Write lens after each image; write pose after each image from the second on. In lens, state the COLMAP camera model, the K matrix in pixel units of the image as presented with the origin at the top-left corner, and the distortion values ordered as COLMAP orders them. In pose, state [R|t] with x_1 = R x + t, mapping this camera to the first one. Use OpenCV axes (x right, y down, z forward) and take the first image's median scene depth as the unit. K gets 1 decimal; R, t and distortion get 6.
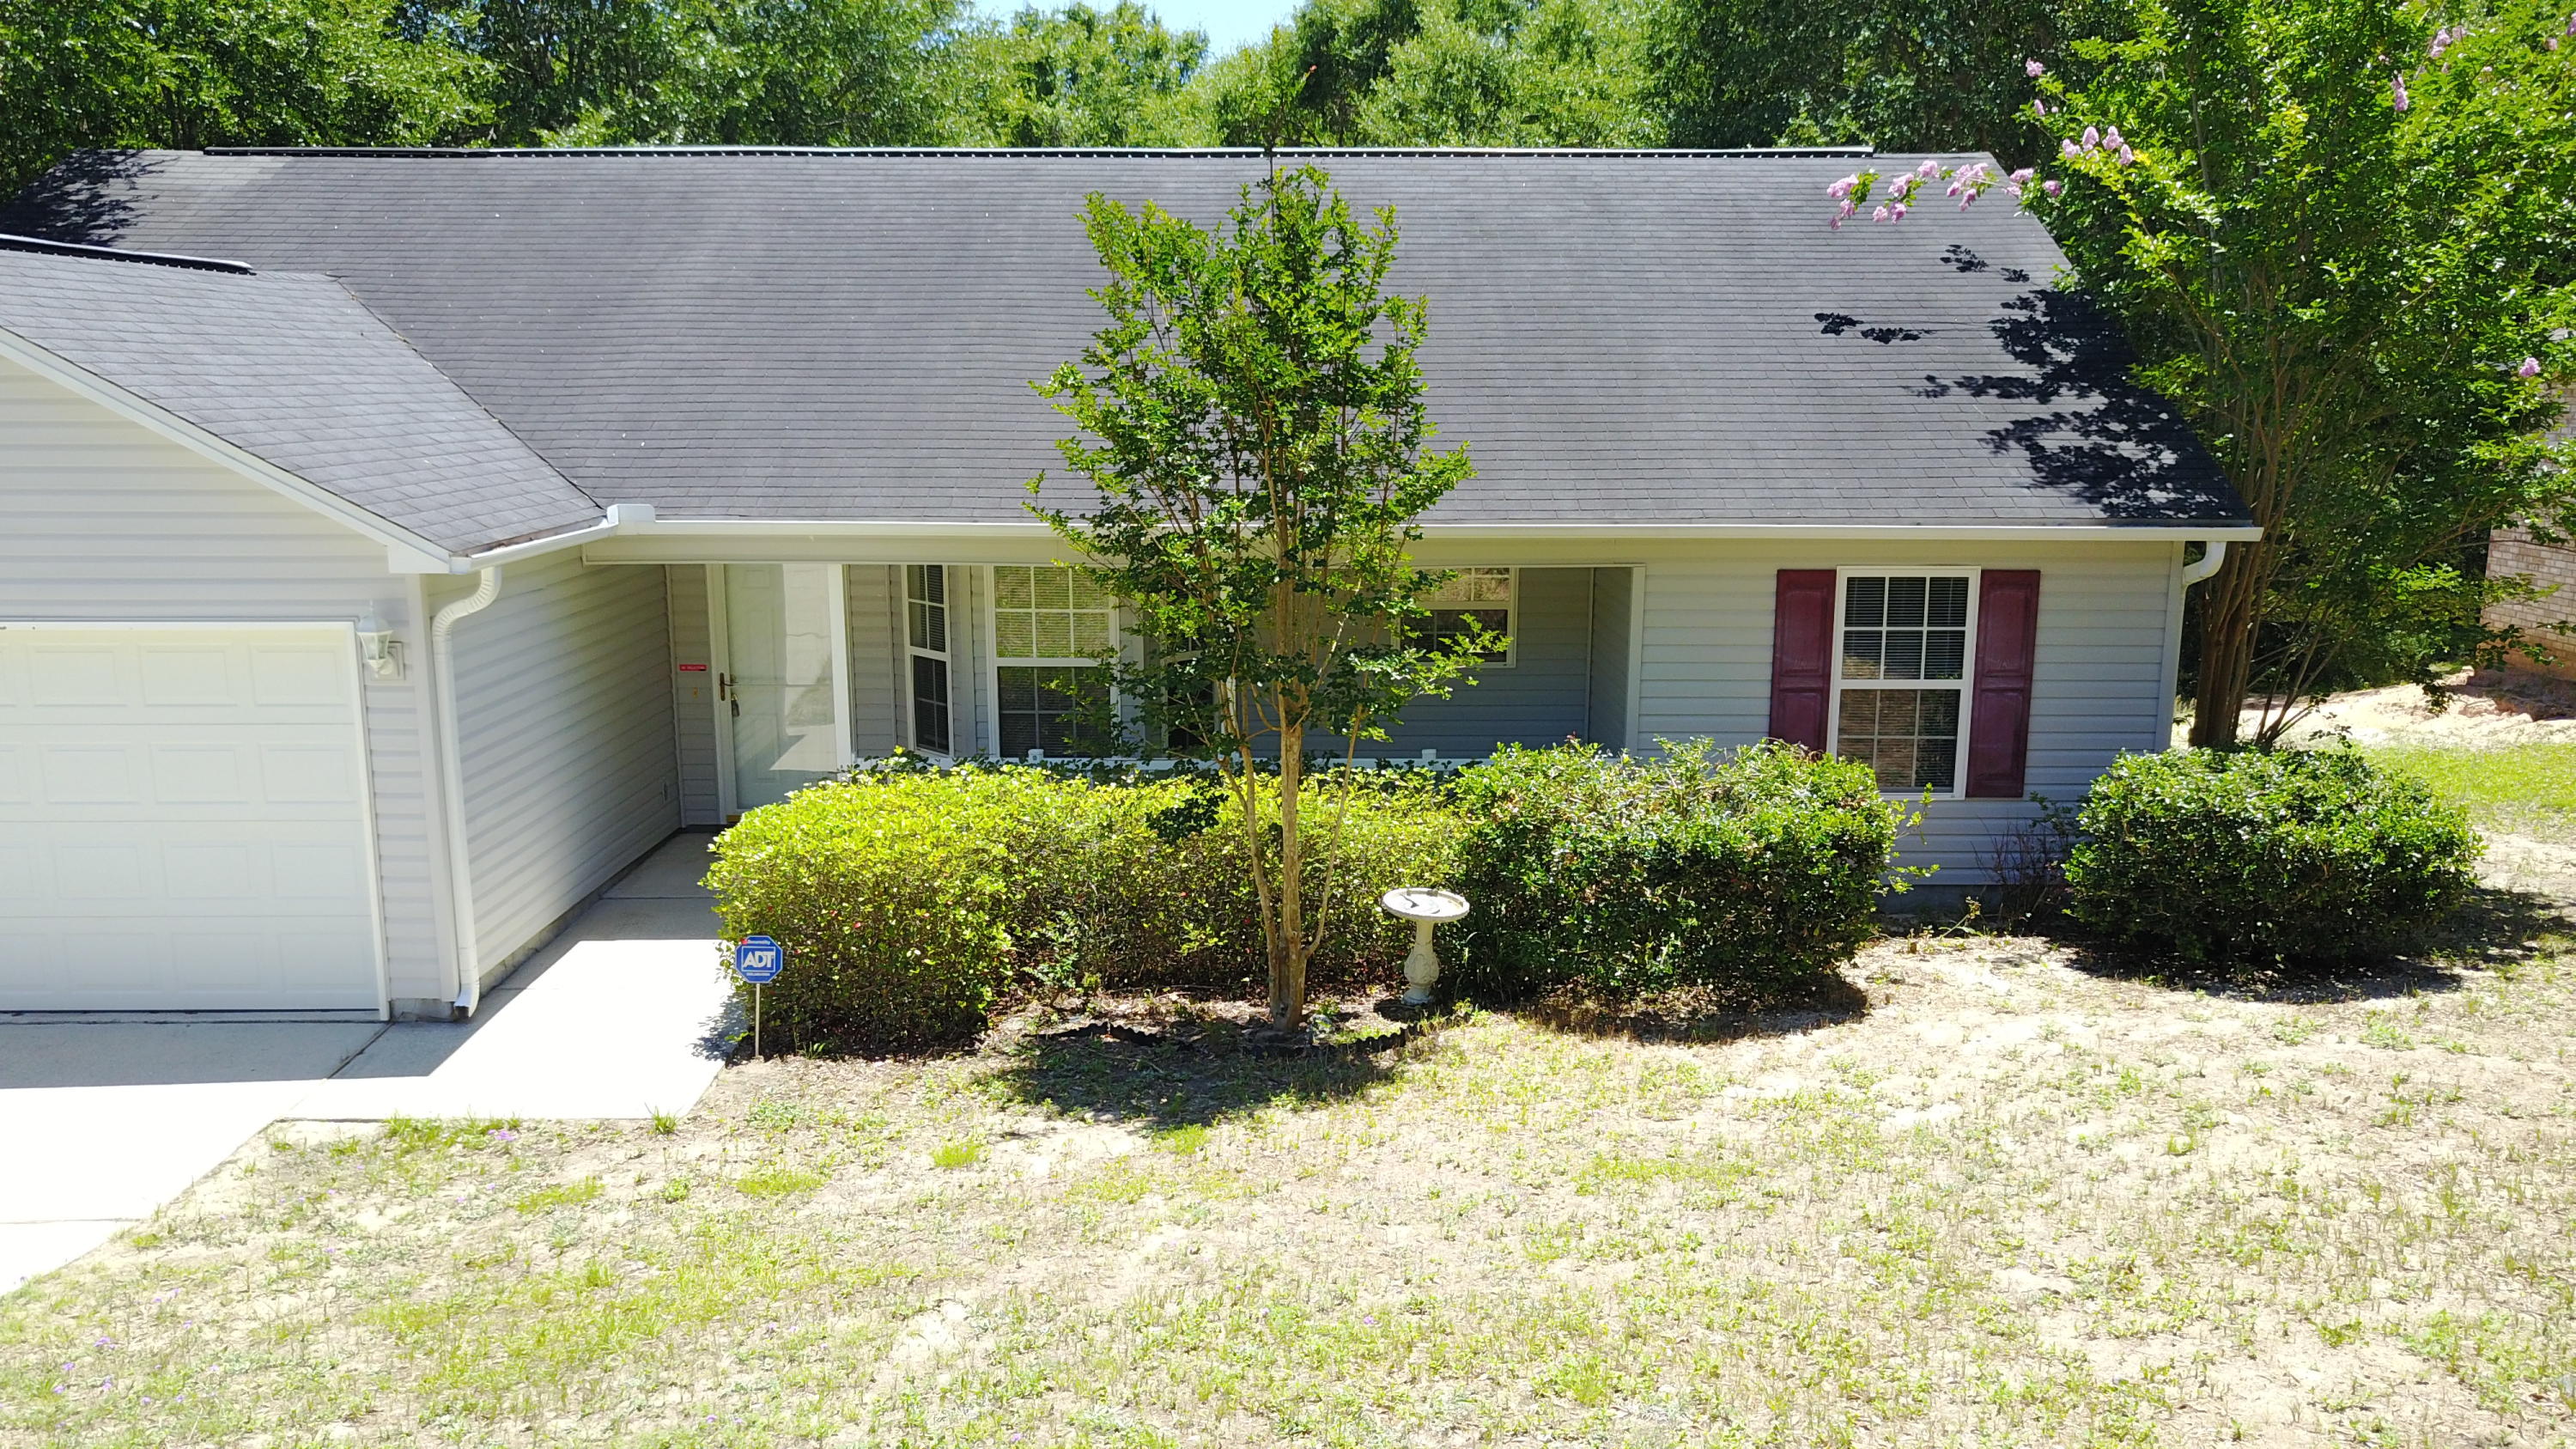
lens RADIAL K [[1997.2, 0, 1282.7], [0, 1997.2, 764.3], [0, 0, 1]] dist [-0.009228, -0.007640]
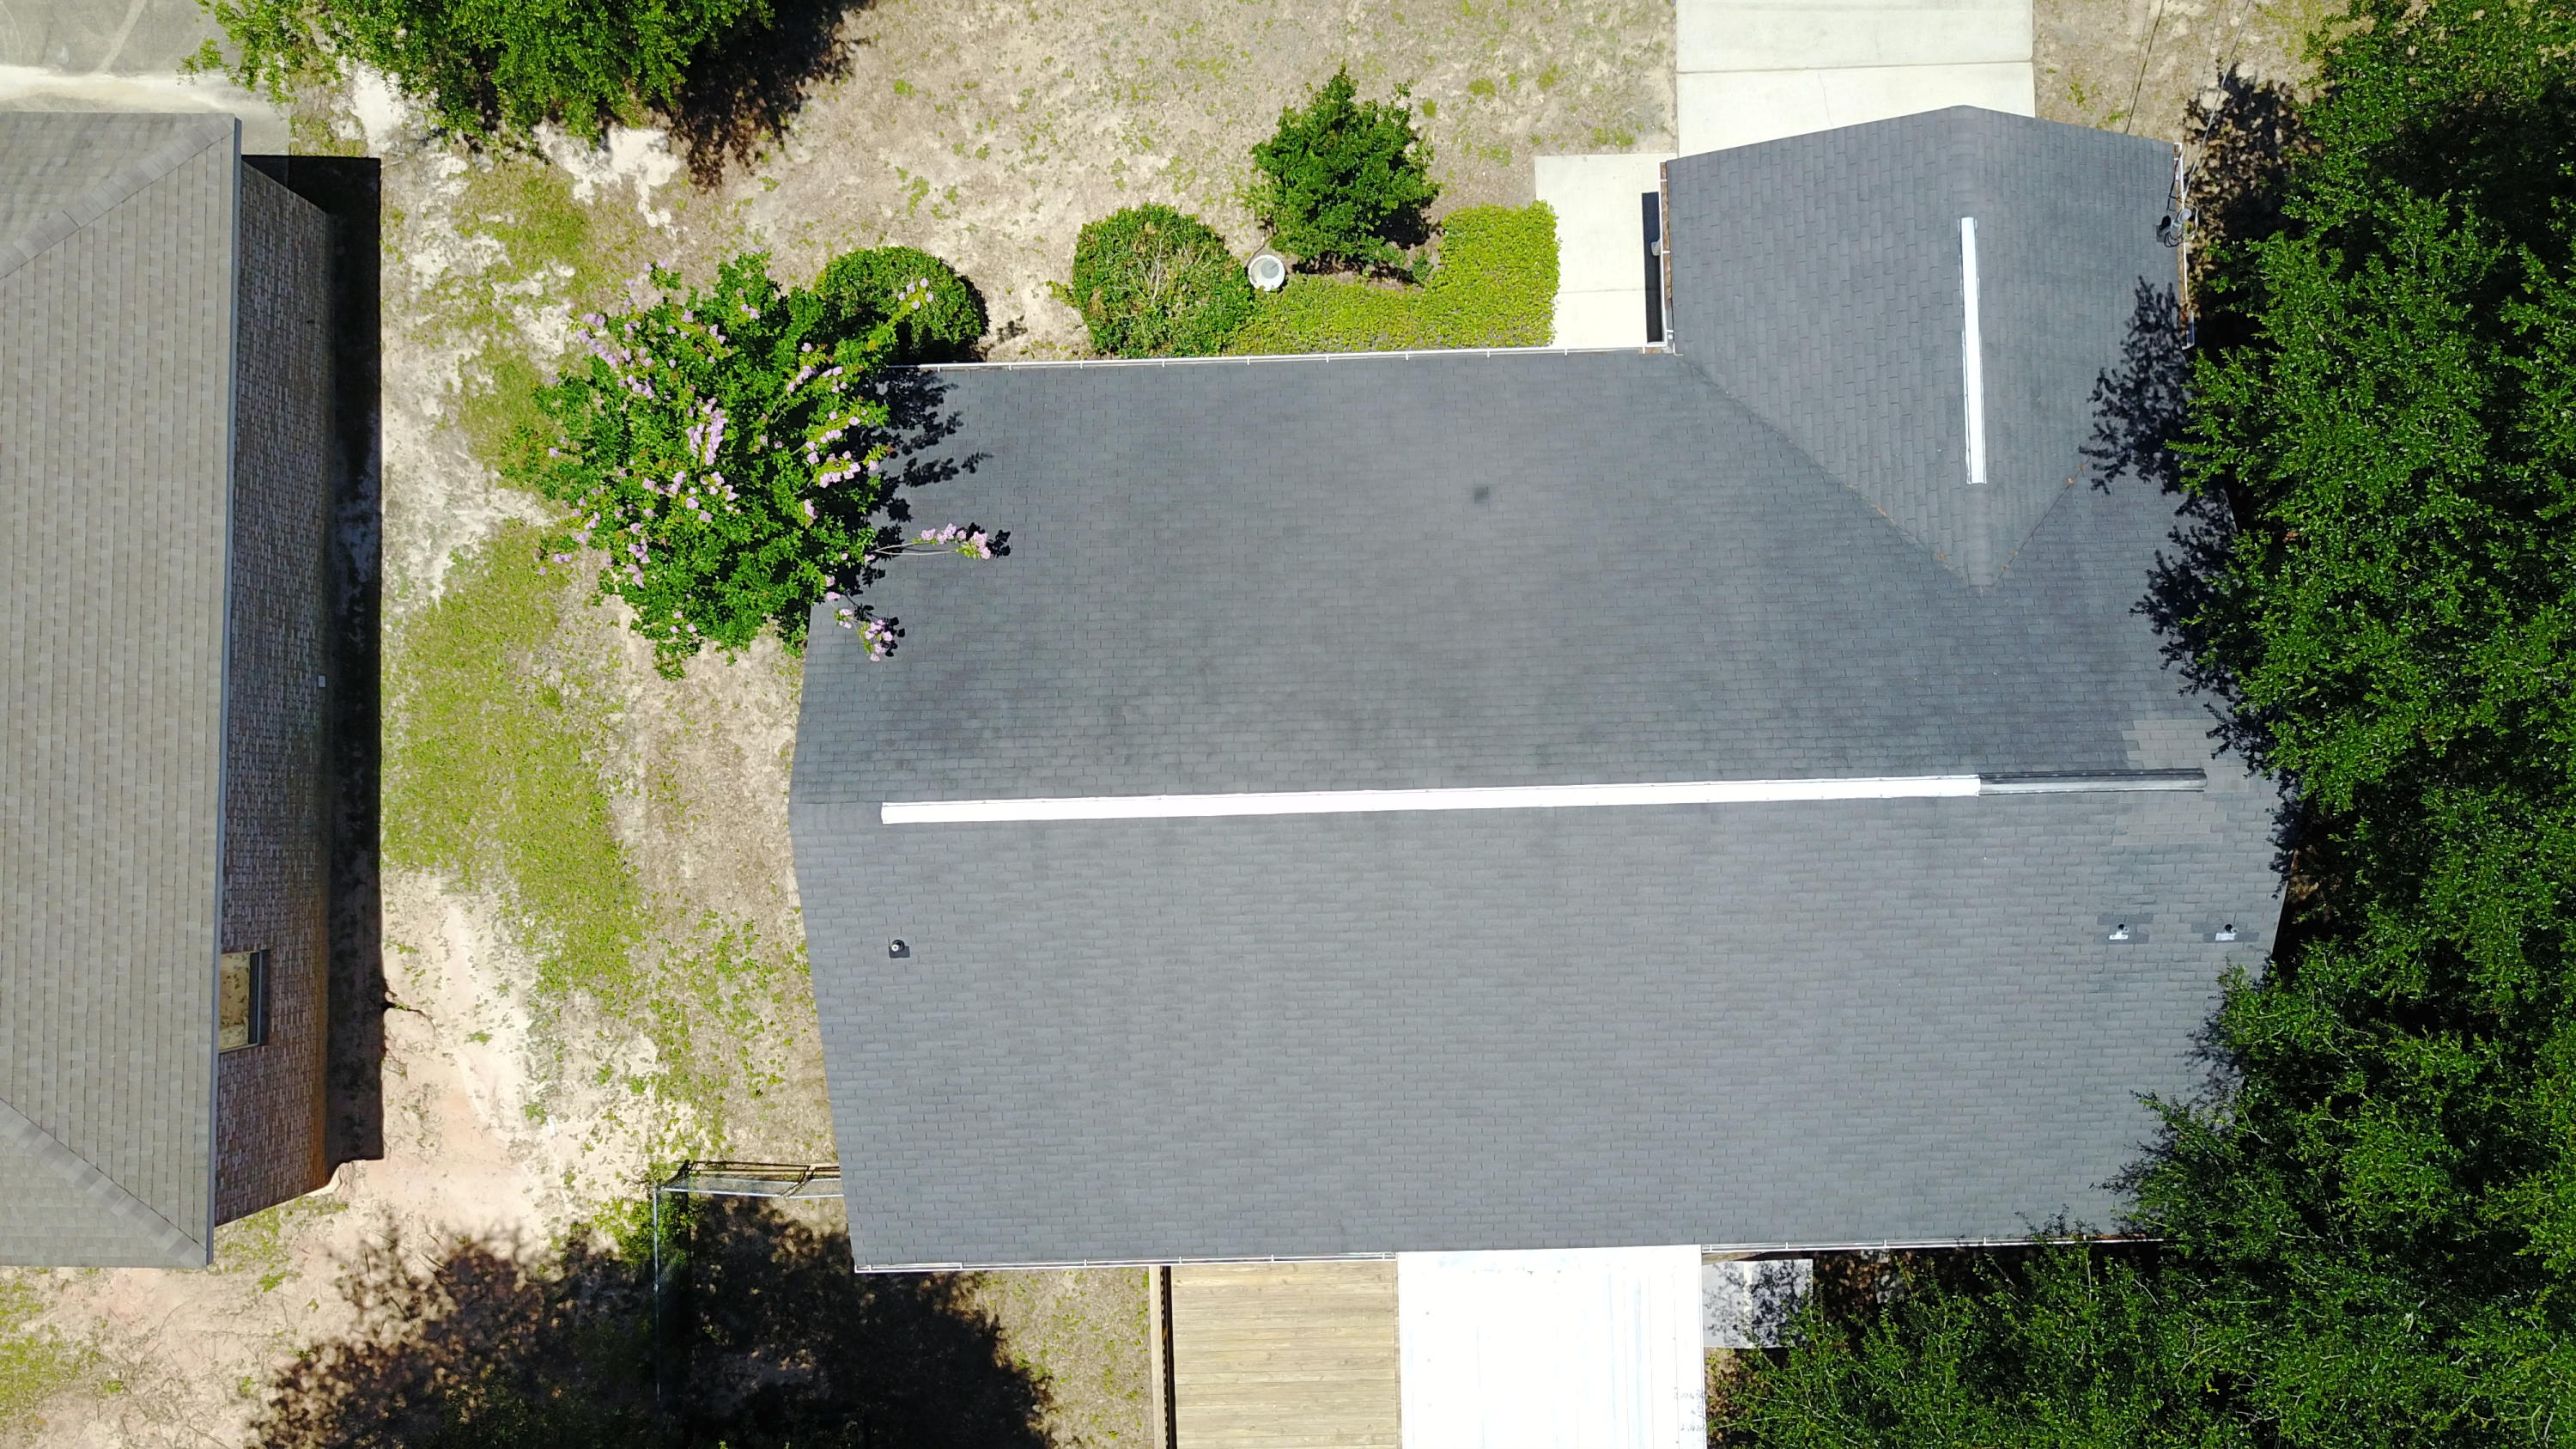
lens RADIAL K [[1997.2, 0, 1280.9], [0, 1997.2, 747.3], [0, 0, 1]] dist [-0.009228, -0.007640]
pose [[-0.999682, 0.024501, 0.005918, 0.054716], [0.001535, -0.175172, 0.984537, -2.410049], [0.025159, 0.984233, 0.175079, 1.152269]]
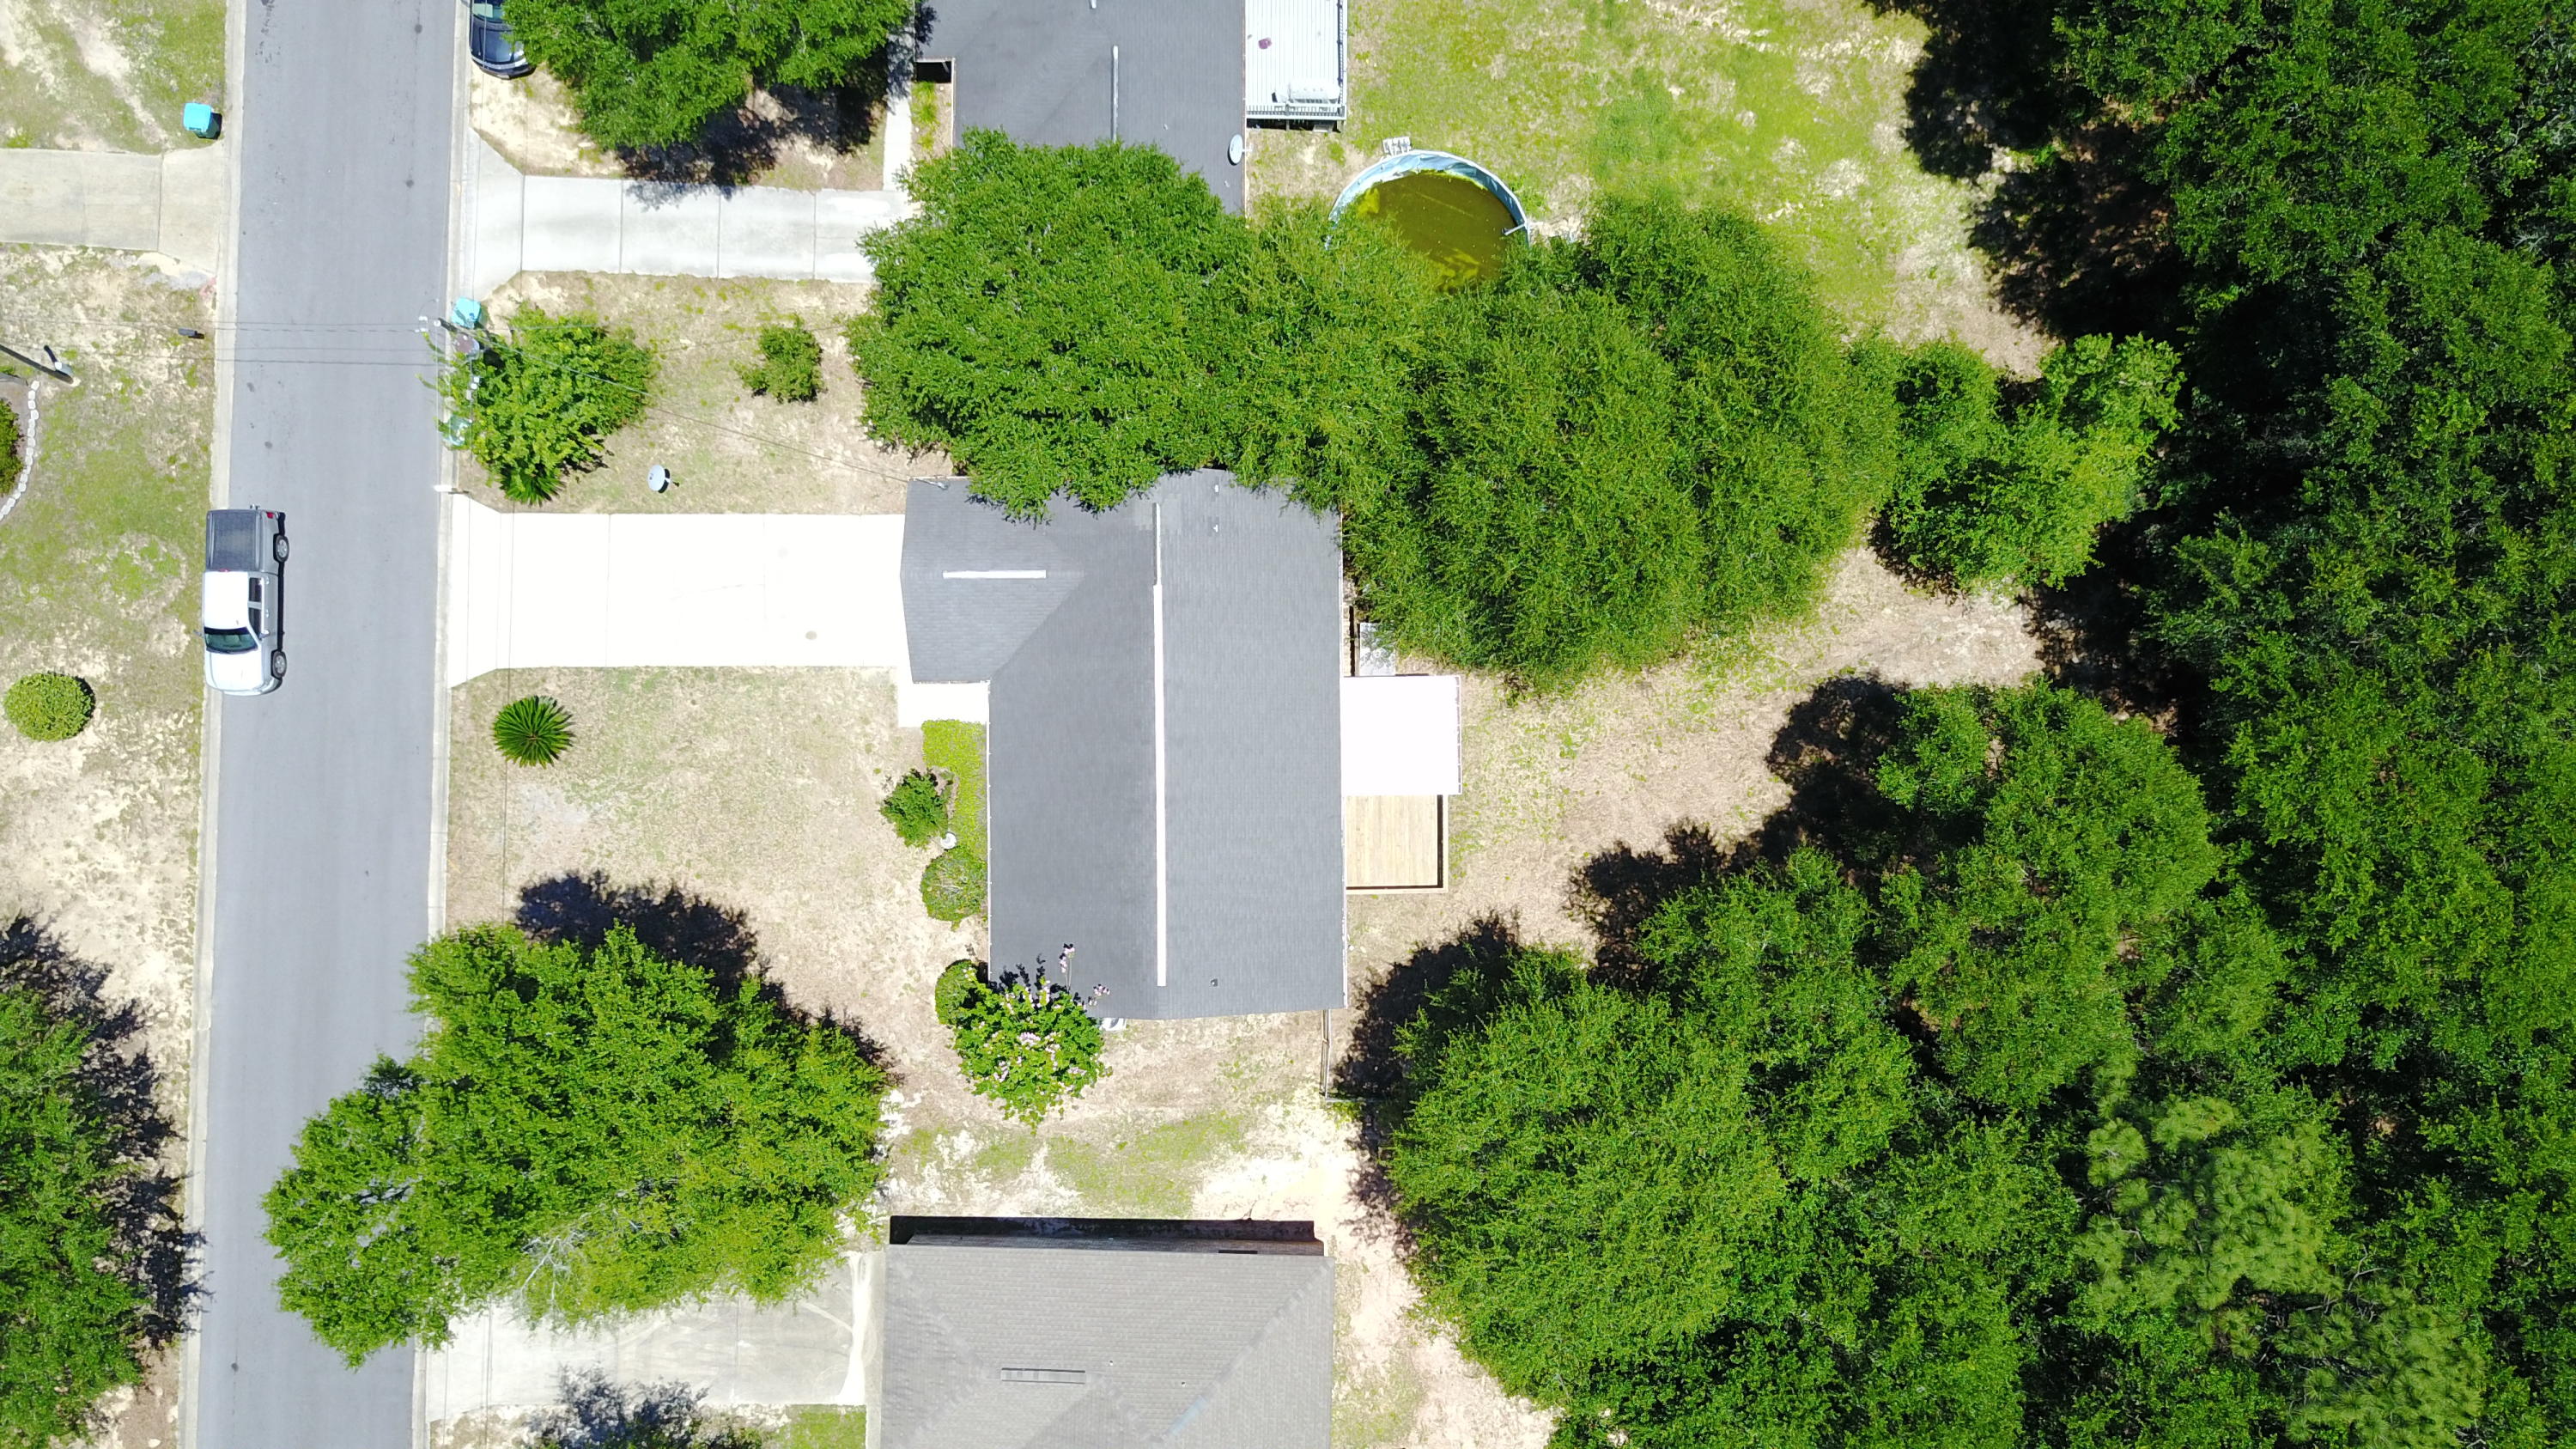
lens RADIAL K [[1997.2, 0, 1274.8], [0, 1997.2, 736.1], [0, 0, 1]] dist [-0.009228, -0.007640]
pose [[0.006552, 0.998396, -0.056235, 0.097715], [-0.193707, 0.056438, 0.979435, -5.750618], [0.981038, 0.004476, 0.193766, 0.818153]]
